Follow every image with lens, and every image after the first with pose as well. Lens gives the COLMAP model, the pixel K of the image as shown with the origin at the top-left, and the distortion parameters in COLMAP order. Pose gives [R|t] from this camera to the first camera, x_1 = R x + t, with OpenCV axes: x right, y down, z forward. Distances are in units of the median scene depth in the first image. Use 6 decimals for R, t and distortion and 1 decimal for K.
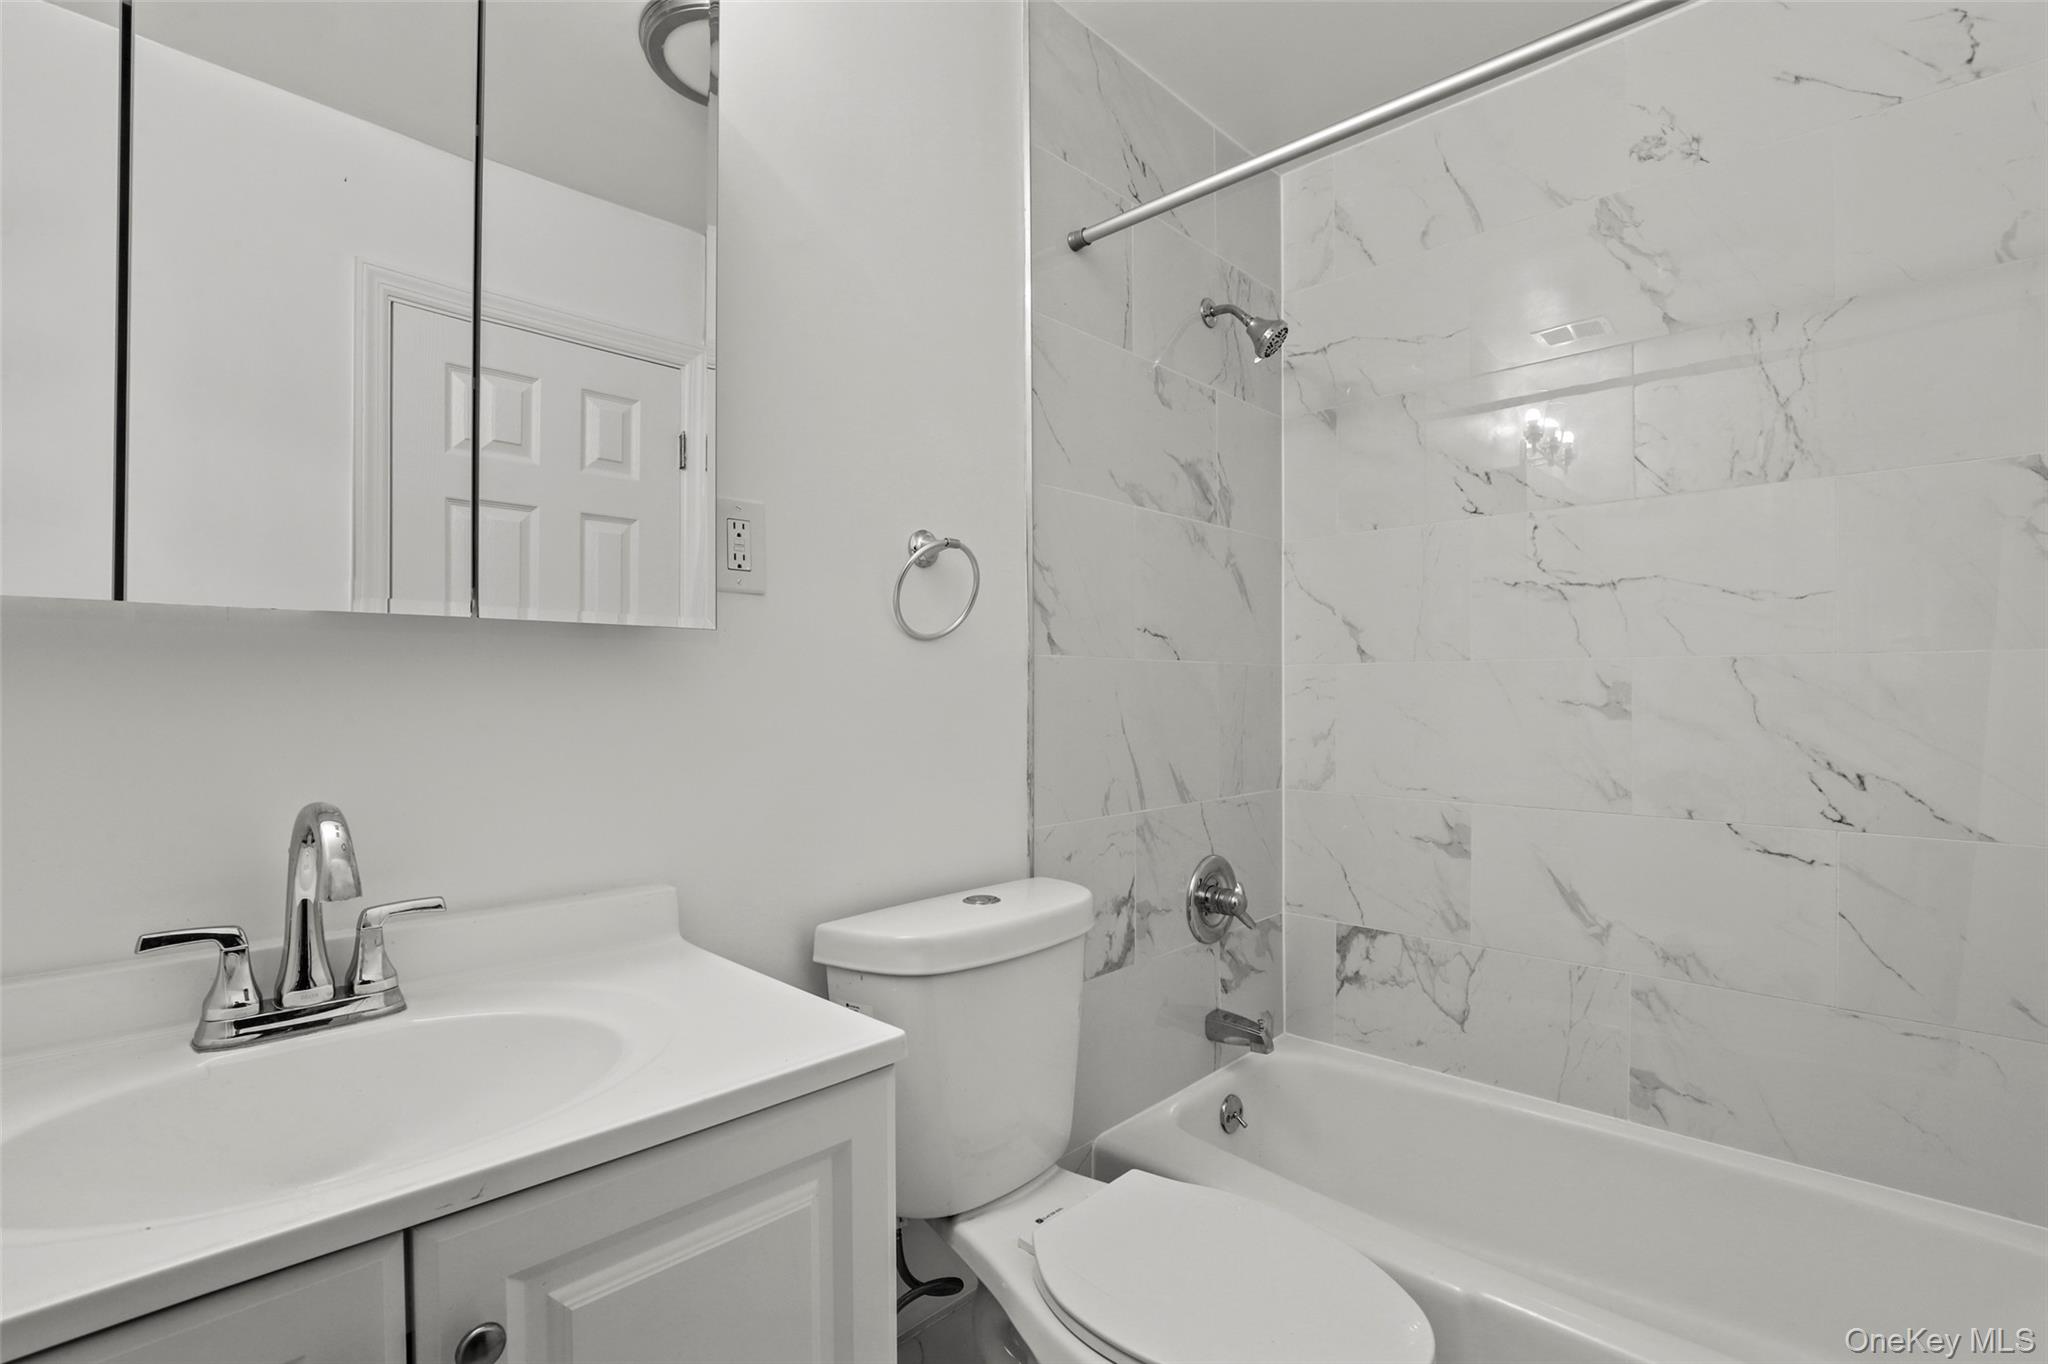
lens RADIAL K [[939.5, 0, 1020.0], [0, 939.5, 690.7], [0, 0, 1]] dist [-0.039044, 0.008894]
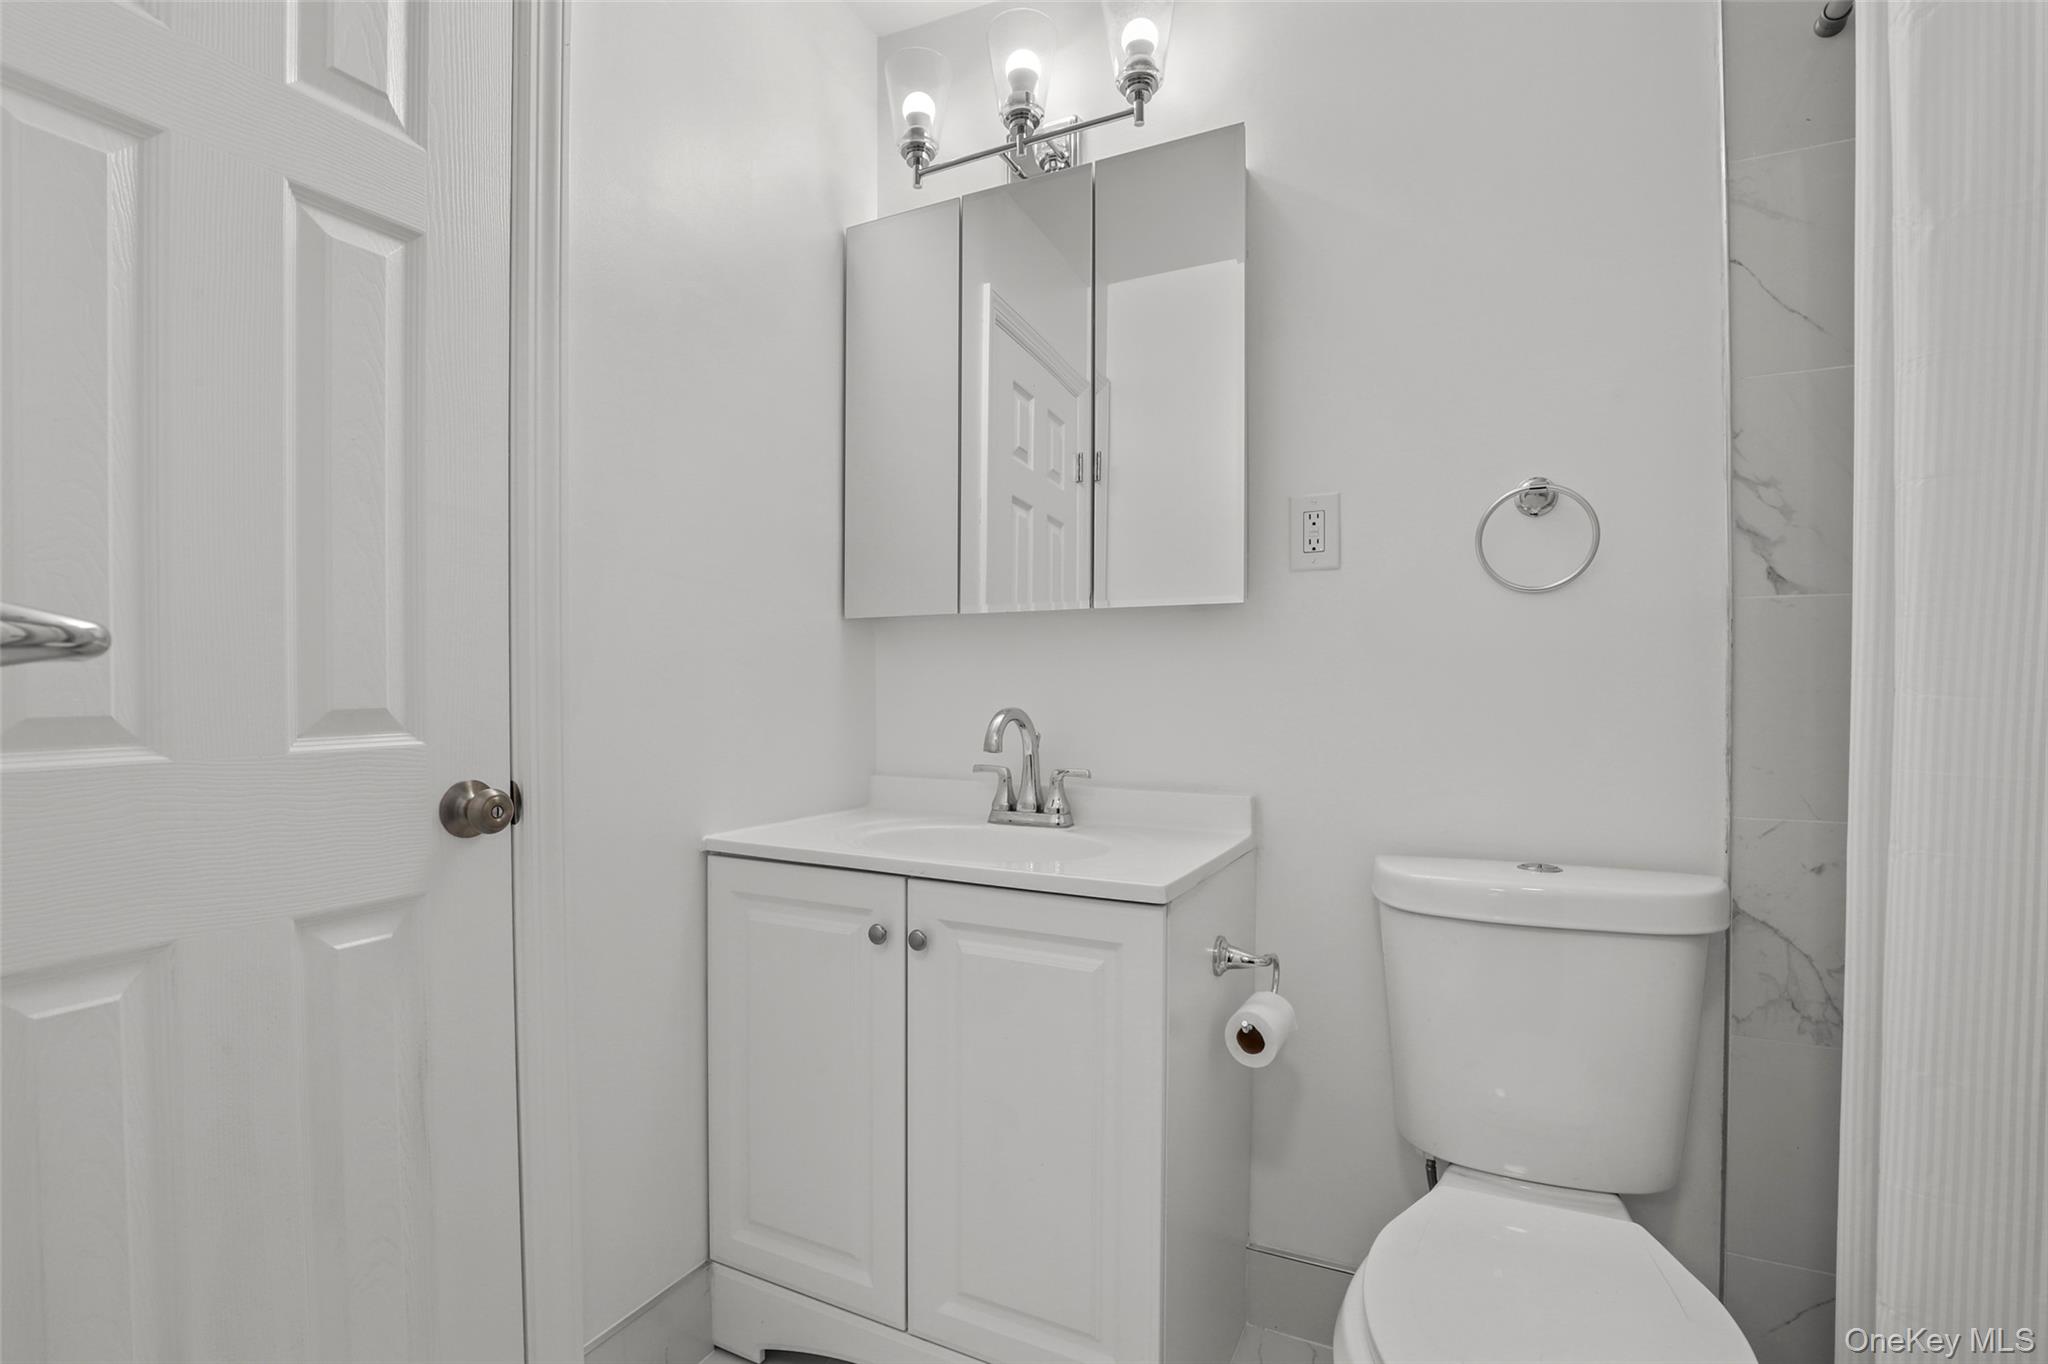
lens RADIAL K [[939.5, 0, 1020.0], [0, 939.5, 690.7], [0, 0, 1]] dist [-0.039044, 0.008894]
pose [[0.288012, 0.025462, -0.957288, 0.778816], [0.009348, 0.999524, 0.029398, 0.014754], [0.957581, -0.017416, 0.287637, 0.267483]]
